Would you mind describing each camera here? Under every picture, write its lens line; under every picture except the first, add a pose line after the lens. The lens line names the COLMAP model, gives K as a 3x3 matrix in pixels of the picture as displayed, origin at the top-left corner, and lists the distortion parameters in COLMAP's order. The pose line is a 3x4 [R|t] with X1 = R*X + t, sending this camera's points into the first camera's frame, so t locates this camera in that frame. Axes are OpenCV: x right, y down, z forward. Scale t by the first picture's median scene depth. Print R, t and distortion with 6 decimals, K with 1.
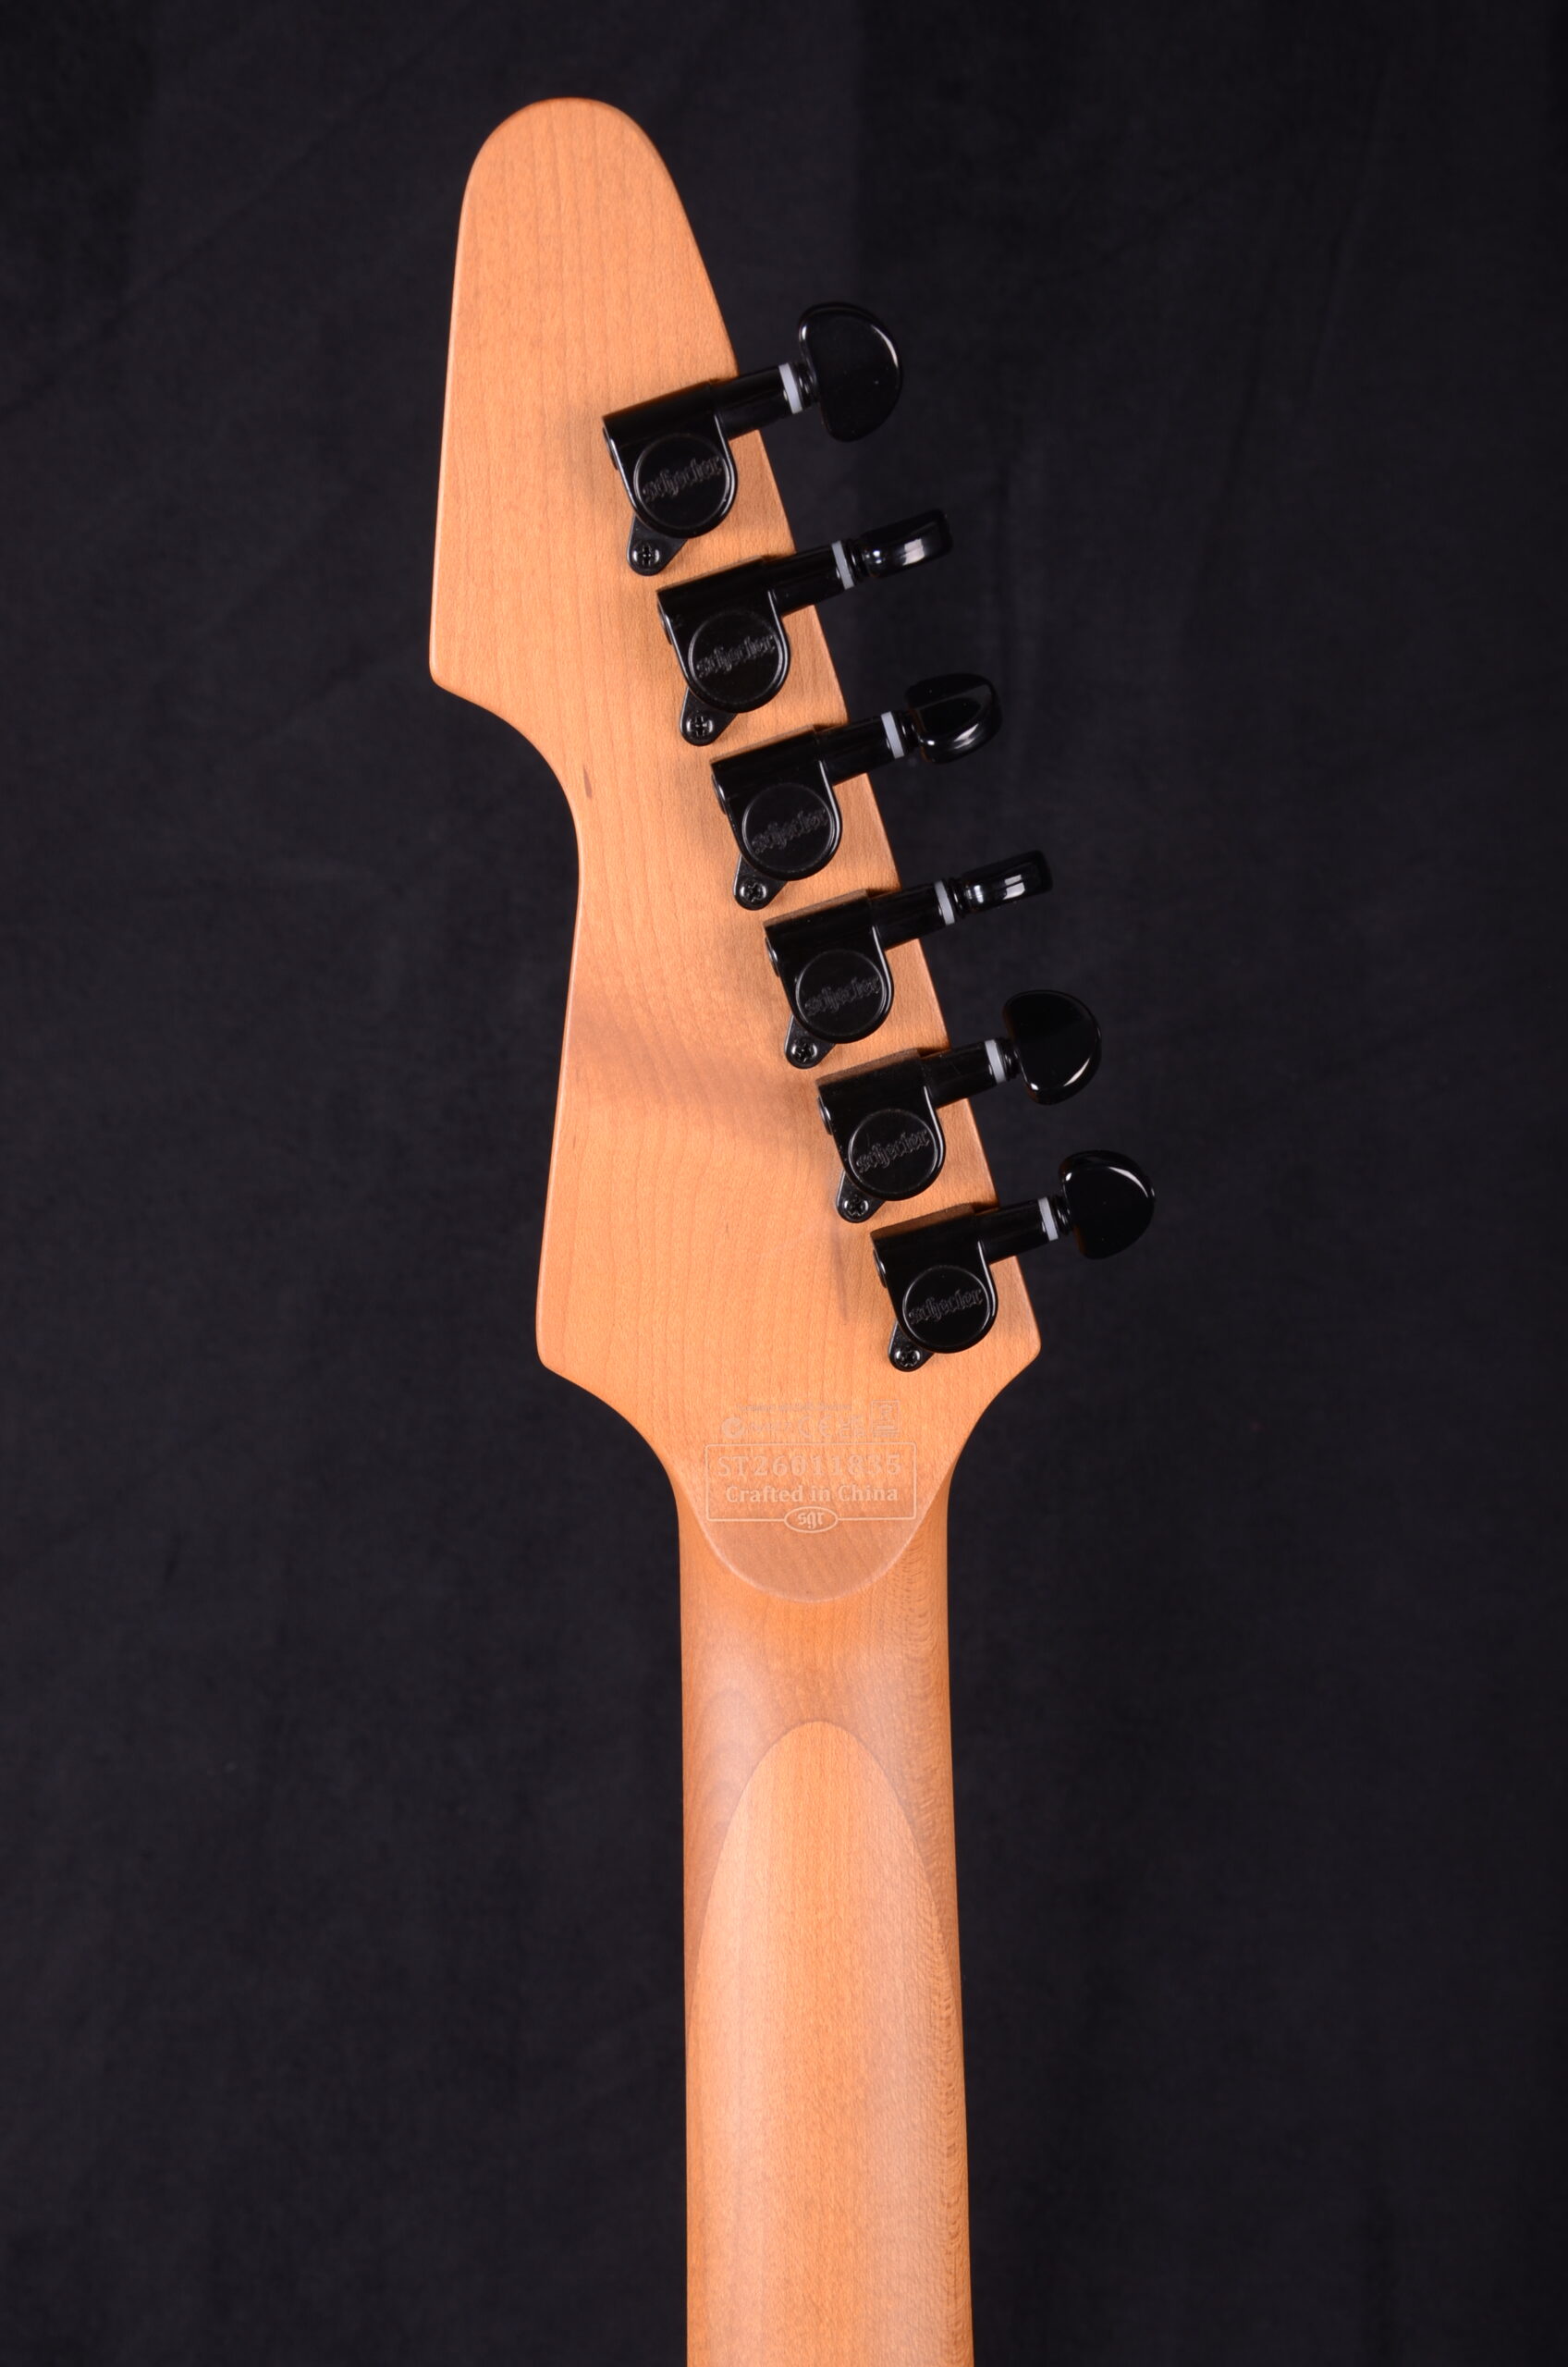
lens RADIAL K [[2914.6, 0, 777.4], [0, 2914.6, 1213.2], [0, 0, 1]] dist [0.049098, 0.000000]
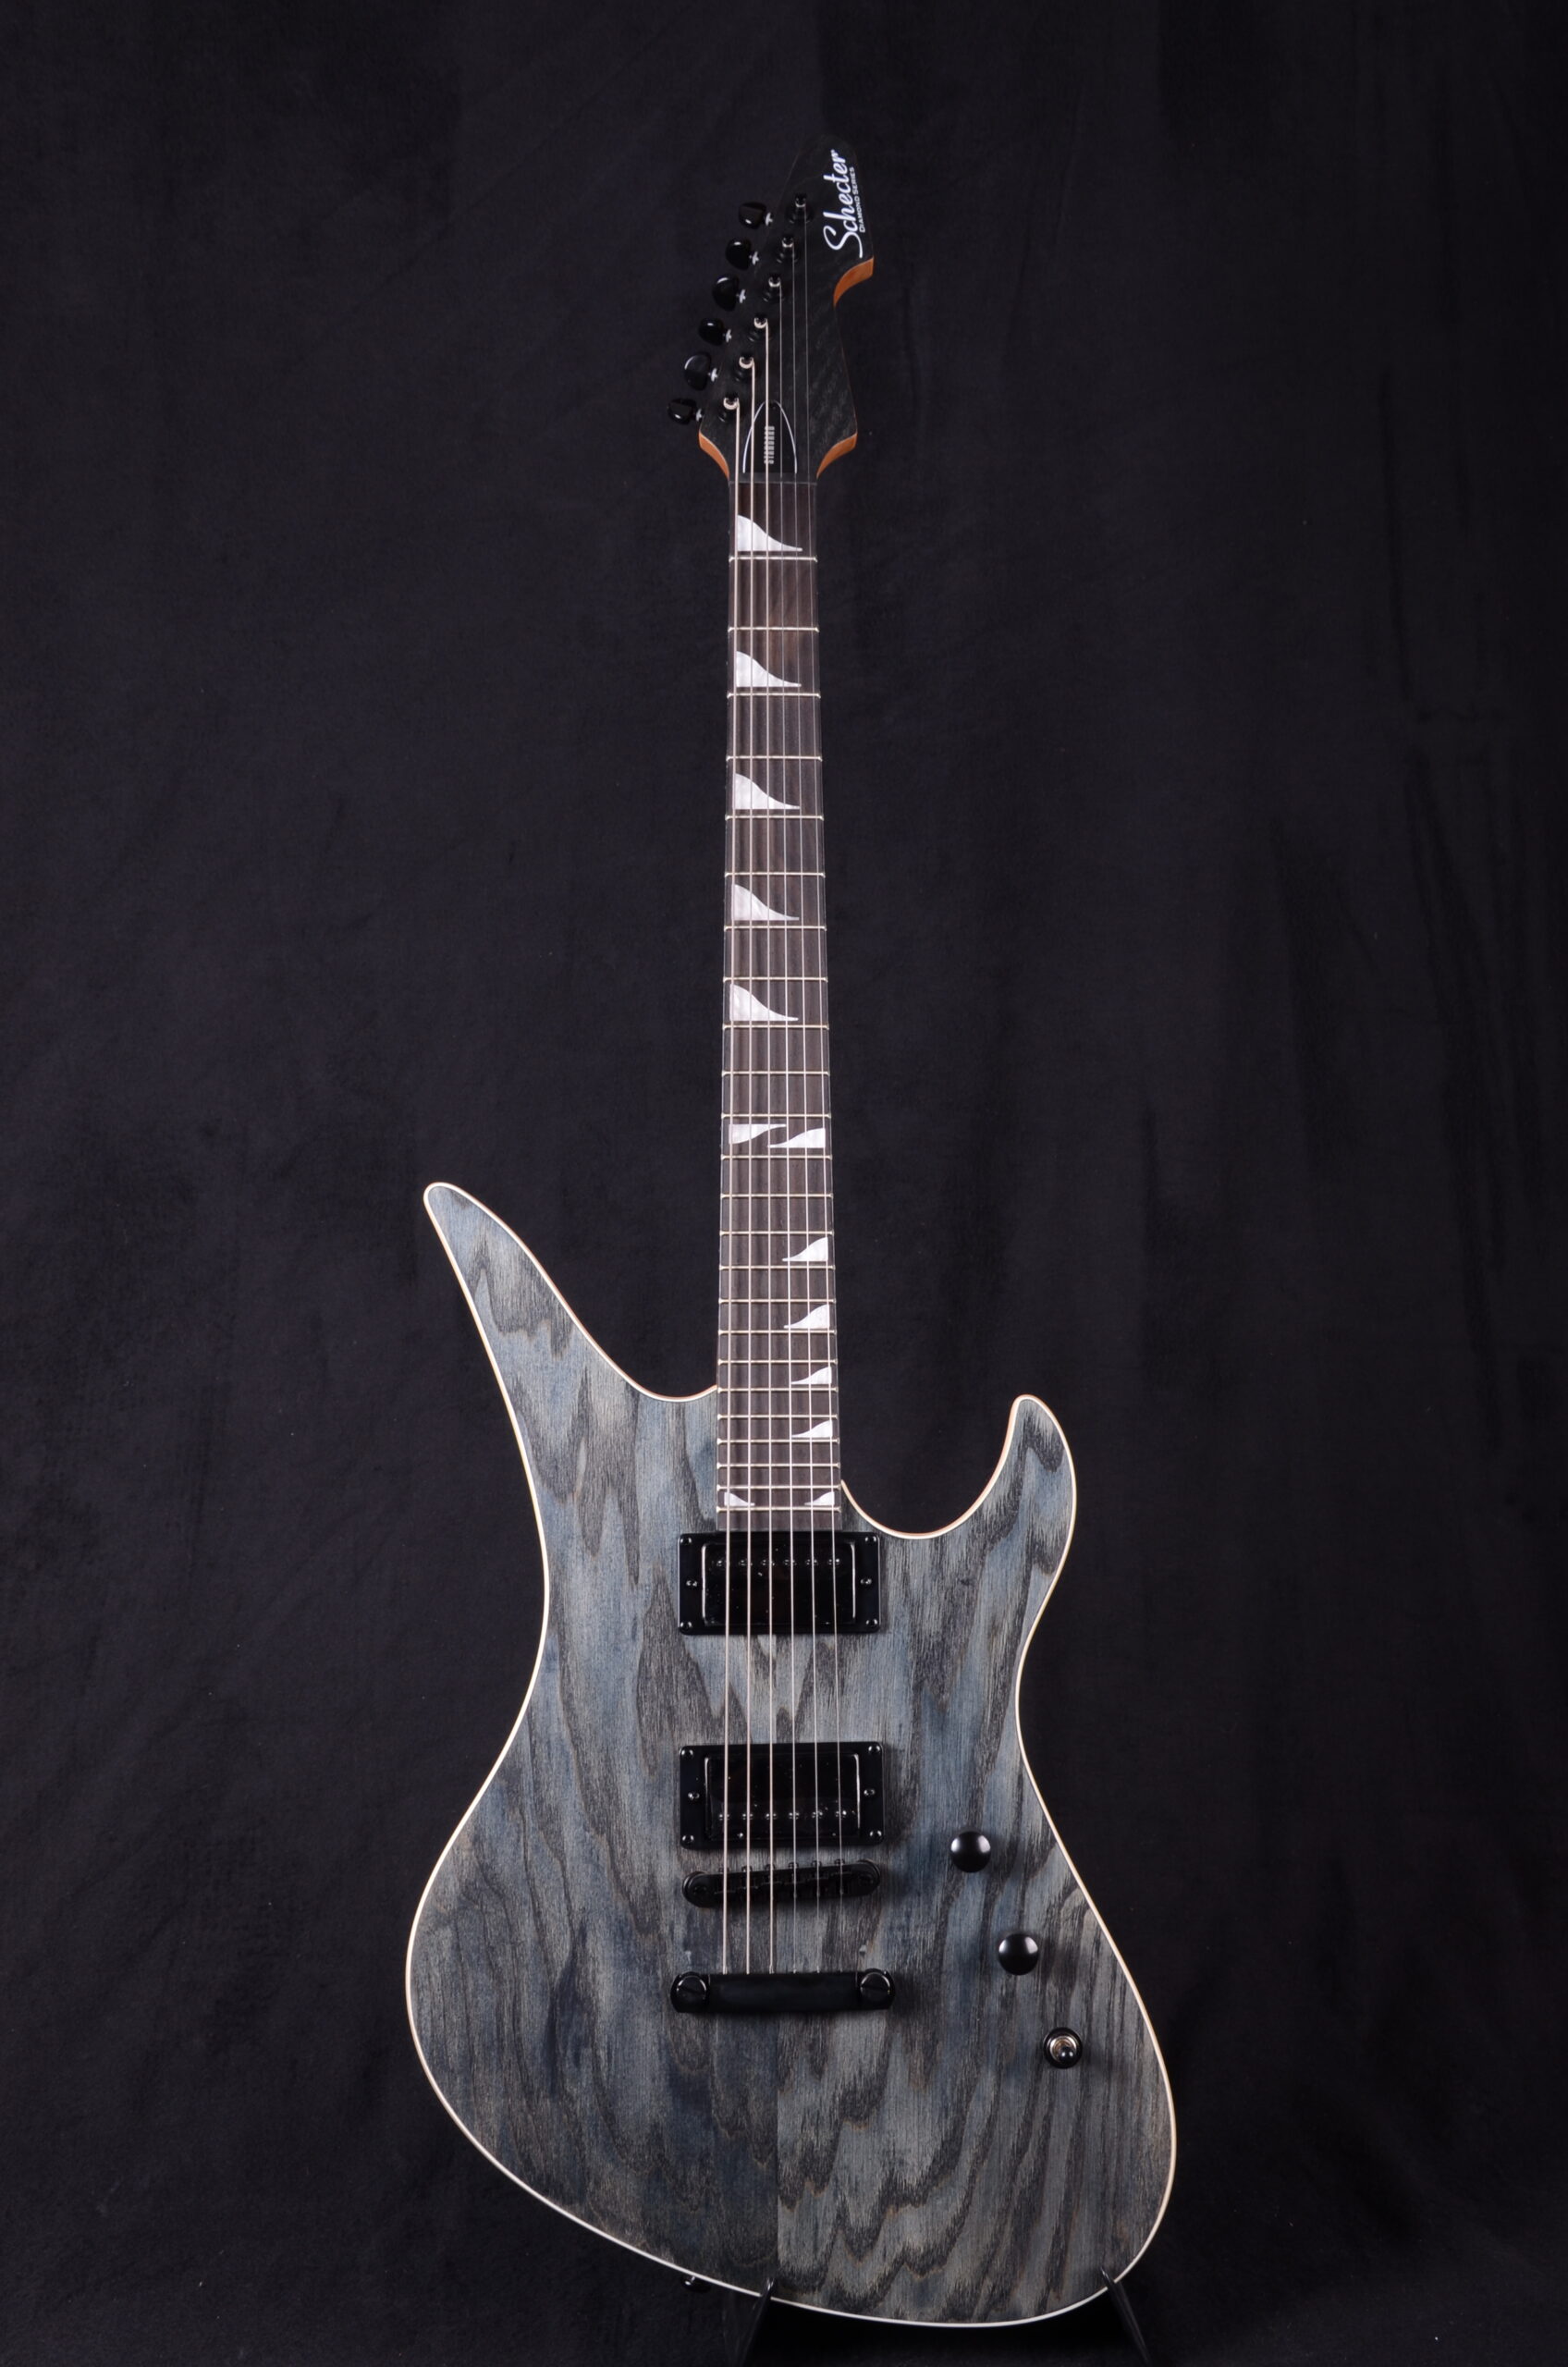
lens RADIAL K [[2914.6, 0, 786.1], [0, 2914.6, 1194.5], [0, 0, 1]] dist [0.049098, 0.000000]
pose [[0.993359, -0.049964, 0.103637, -0.242610], [0.058195, 0.995255, -0.077982, 0.512305], [-0.099249, 0.083495, 0.991553, -0.923048]]
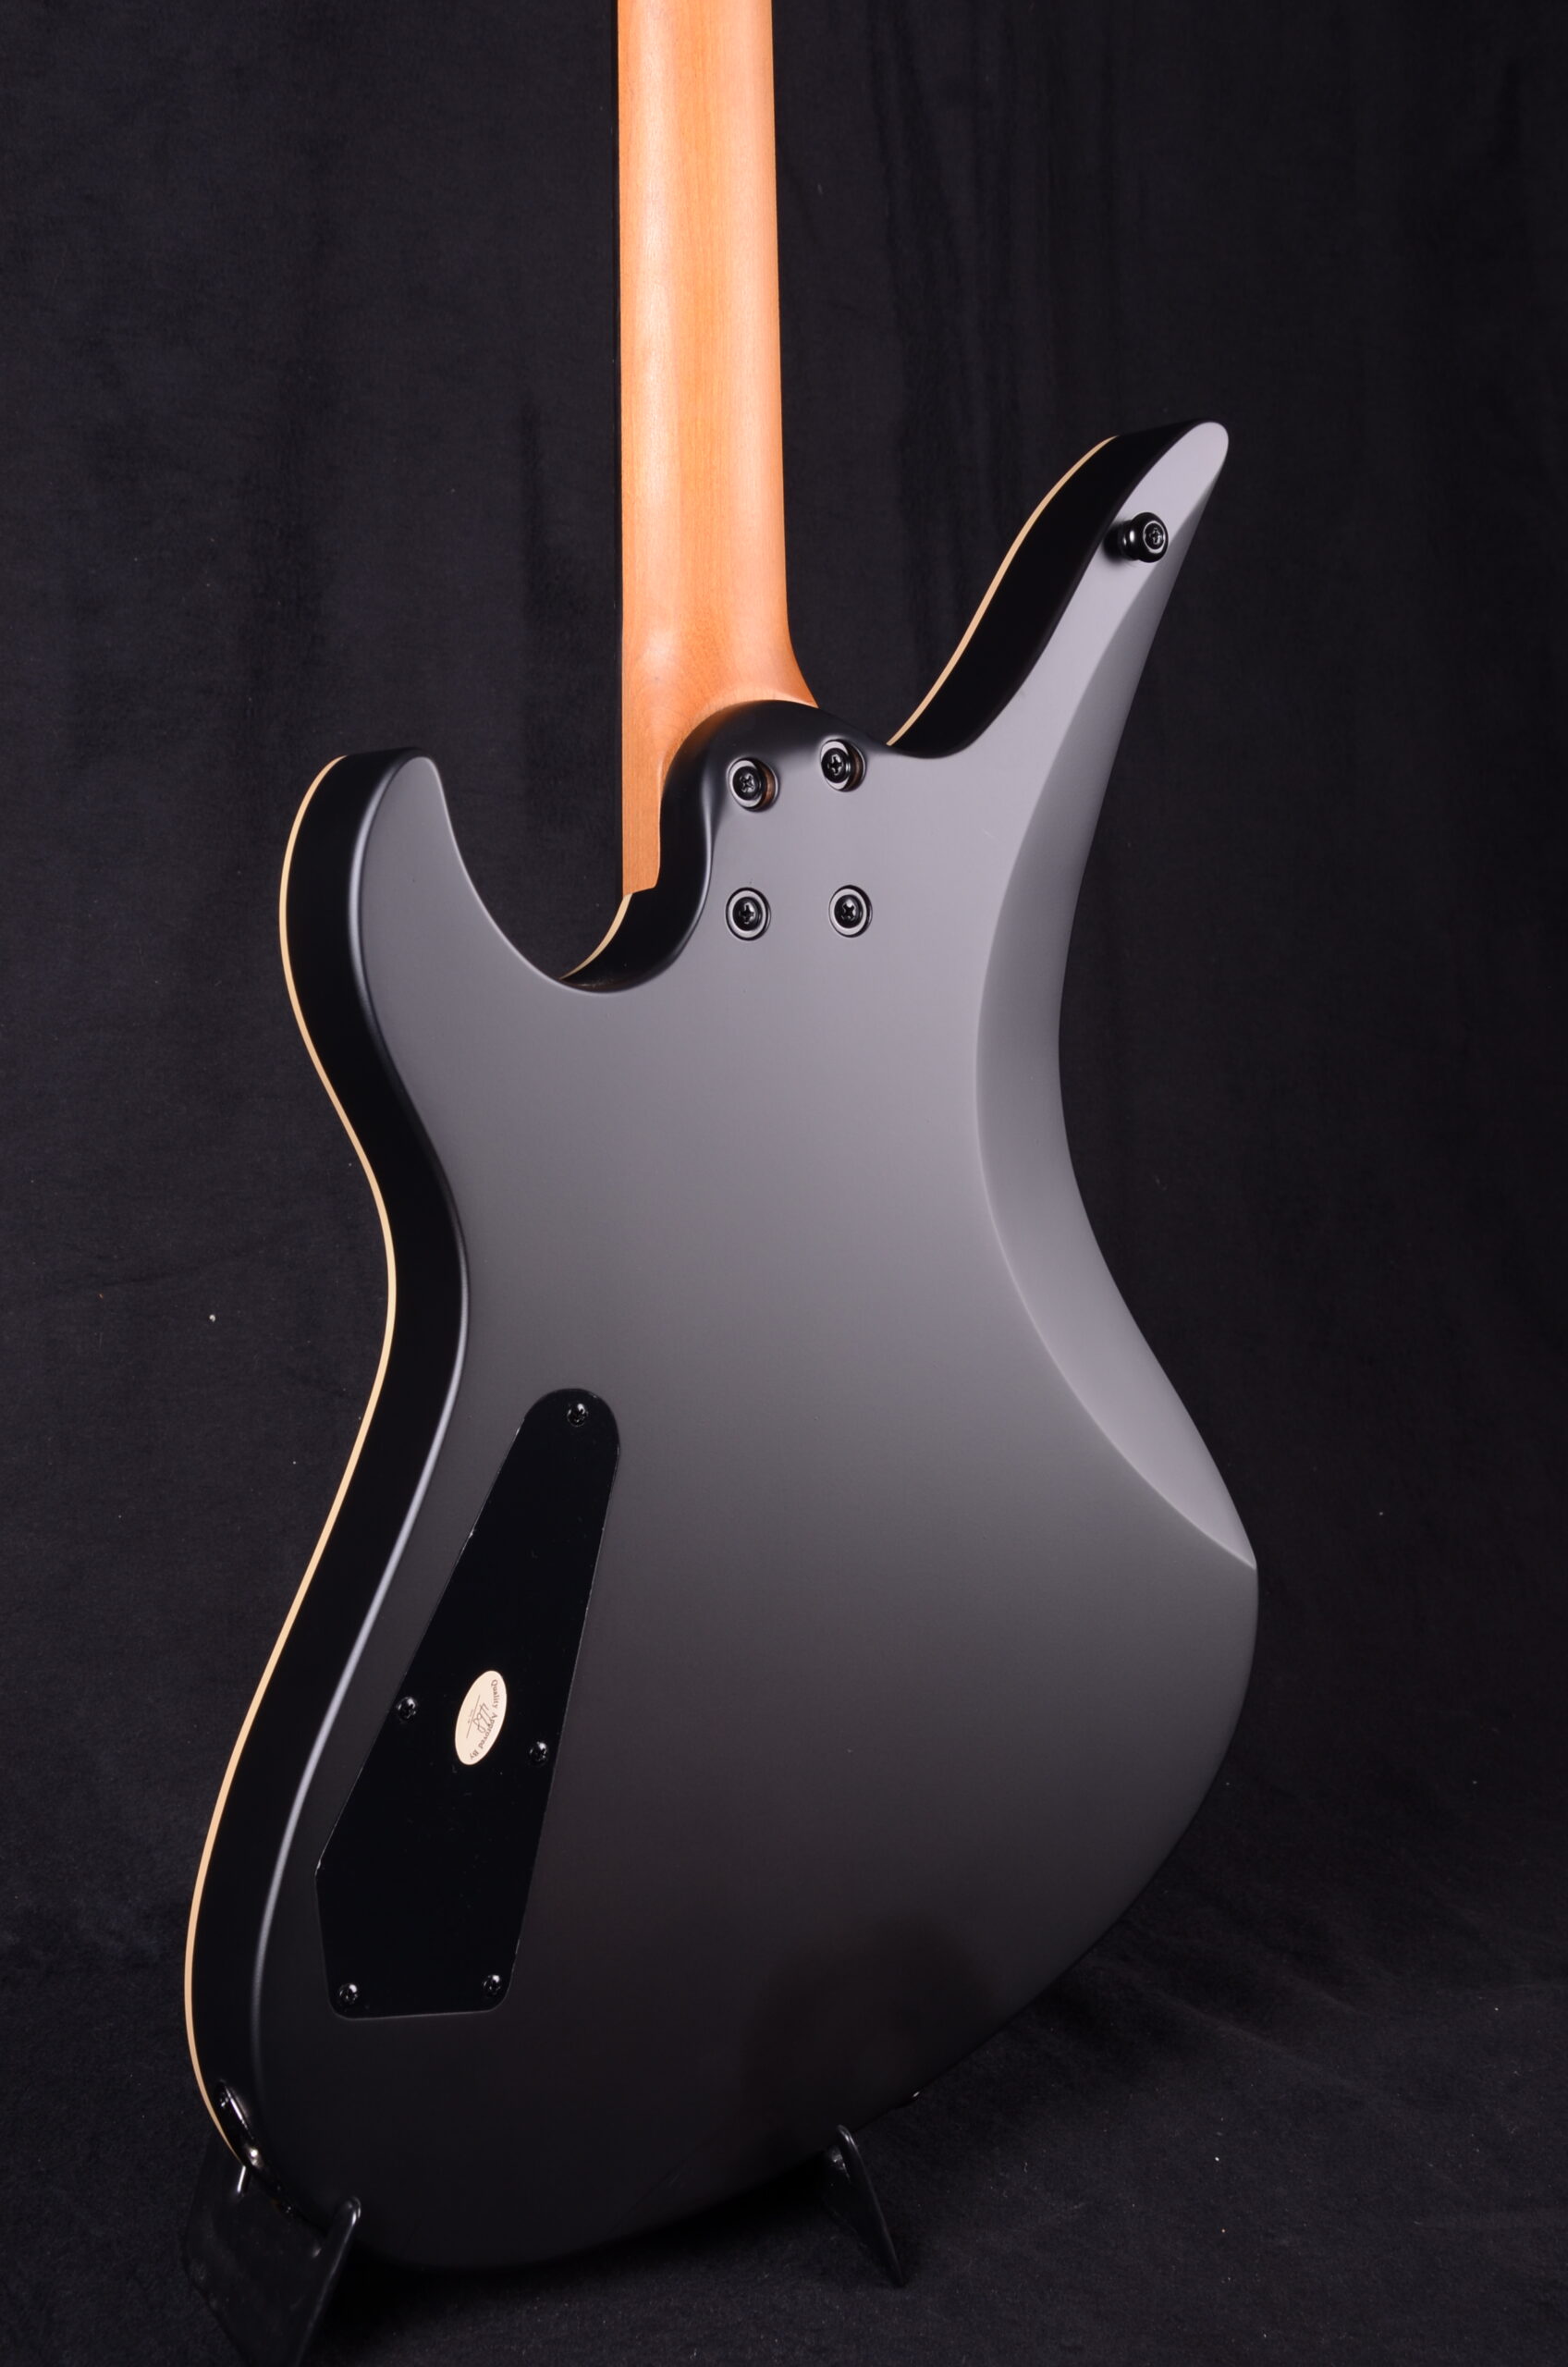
lens RADIAL K [[3511.5, 0, 817.5], [0, 3511.5, 1219.8], [0, 0, 1]] dist [0.165600, 0.000000]
pose [[0.829675, -0.049677, 0.556032, -0.567624], [0.015656, 0.997712, 0.065777, 0.573008], [-0.558027, -0.045869, 0.828554, -0.400472]]
